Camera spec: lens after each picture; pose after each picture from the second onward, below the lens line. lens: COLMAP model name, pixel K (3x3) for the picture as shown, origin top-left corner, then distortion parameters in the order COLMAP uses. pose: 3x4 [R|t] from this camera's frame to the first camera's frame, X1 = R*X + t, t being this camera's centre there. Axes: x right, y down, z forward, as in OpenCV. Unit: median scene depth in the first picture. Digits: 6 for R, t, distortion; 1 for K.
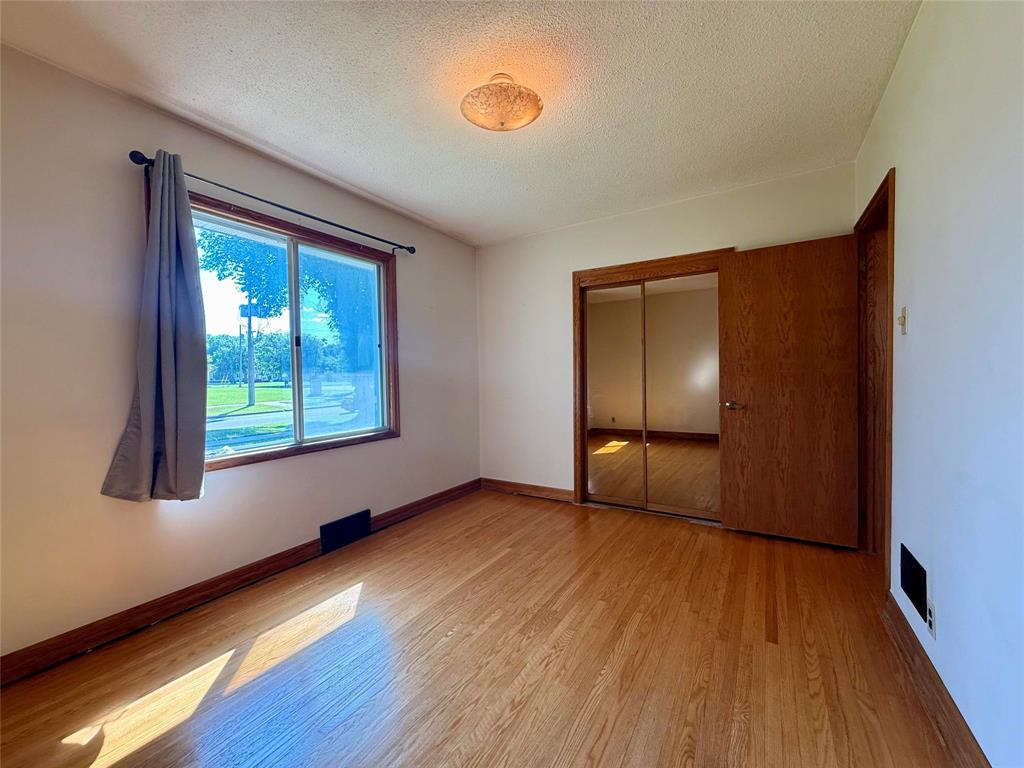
lens RADIAL K [[419.7, 0, 512.0], [0, 419.7, 384.0], [0, 0, 1]] dist [-0.001241, 0.000031]
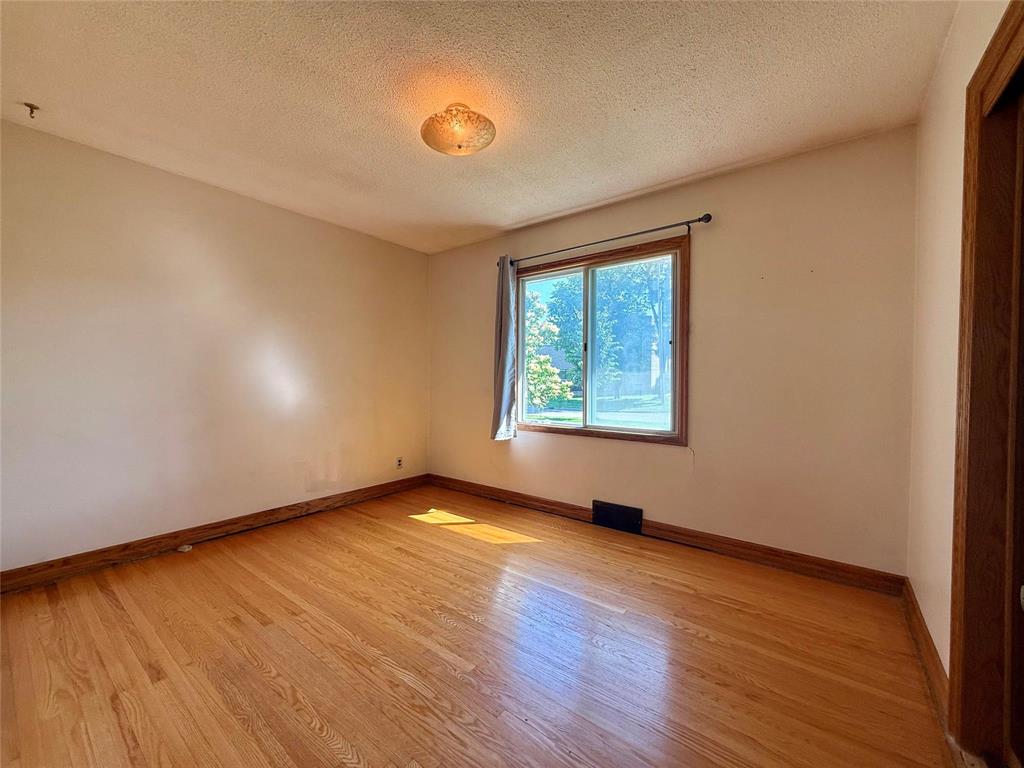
lens RADIAL K [[419.7, 0, 512.0], [0, 419.7, 384.0], [0, 0, 1]] dist [-0.001241, 0.000031]
pose [[-0.129248, 0.031612, -0.991108, 0.682583], [-0.020463, 0.999194, 0.034539, -0.026333], [0.991401, 0.024745, -0.128497, 0.826534]]
